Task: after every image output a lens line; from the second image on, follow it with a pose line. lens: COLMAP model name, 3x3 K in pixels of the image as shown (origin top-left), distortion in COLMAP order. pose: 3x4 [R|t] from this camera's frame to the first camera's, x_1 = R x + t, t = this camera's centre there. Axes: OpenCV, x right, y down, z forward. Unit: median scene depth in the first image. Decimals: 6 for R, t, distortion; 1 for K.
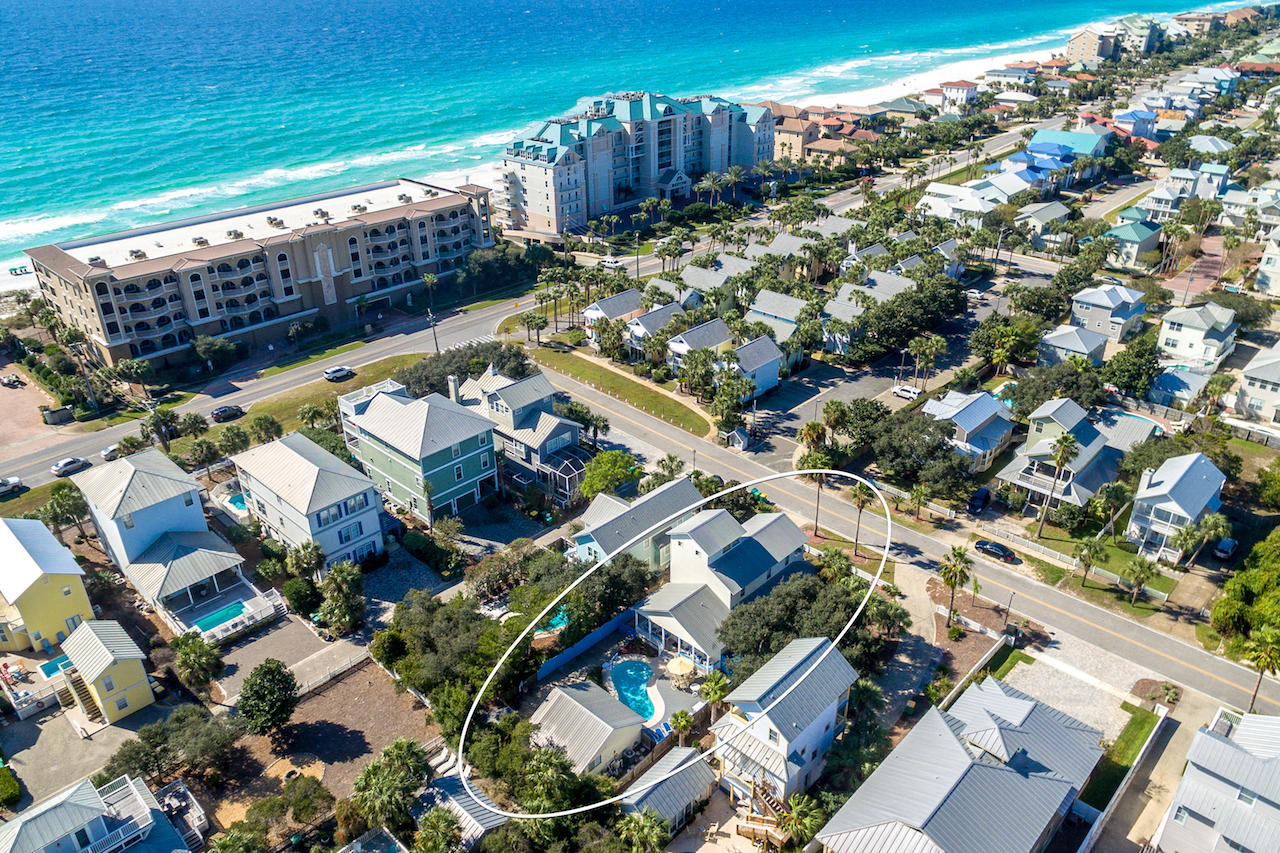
lens RADIAL K [[886.7, 0, 651.9], [0, 886.7, 427.2], [0, 0, 1]] dist [0.001952, 0.001552]
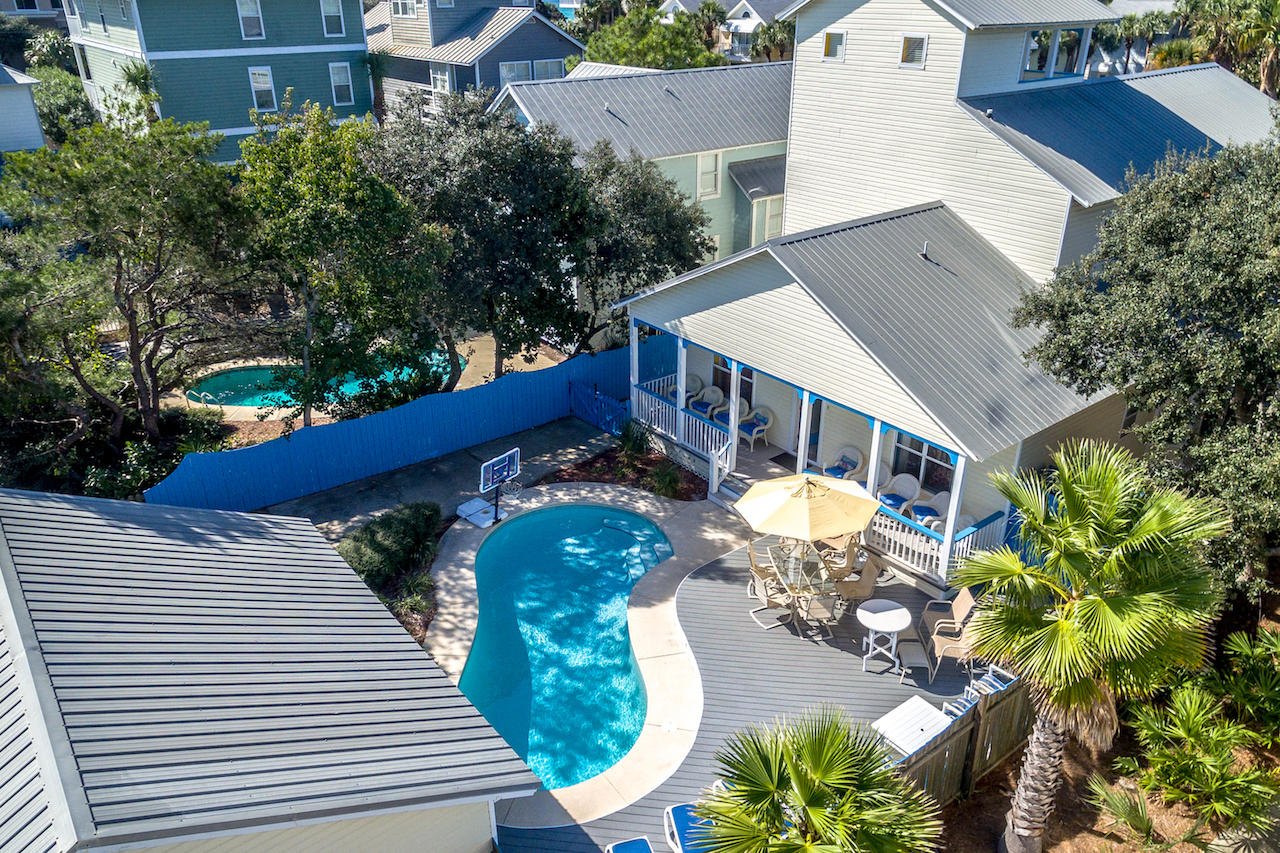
lens RADIAL K [[901.6, 0, 672.1], [0, 901.6, 430.1], [0, 0, 1]] dist [0.003581, 0.001398]
pose [[0.991040, 0.067777, -0.115088, 0.016816], [-0.071182, 0.997131, -0.025732, 0.174368], [0.113014, 0.033694, 0.993022, 0.539737]]
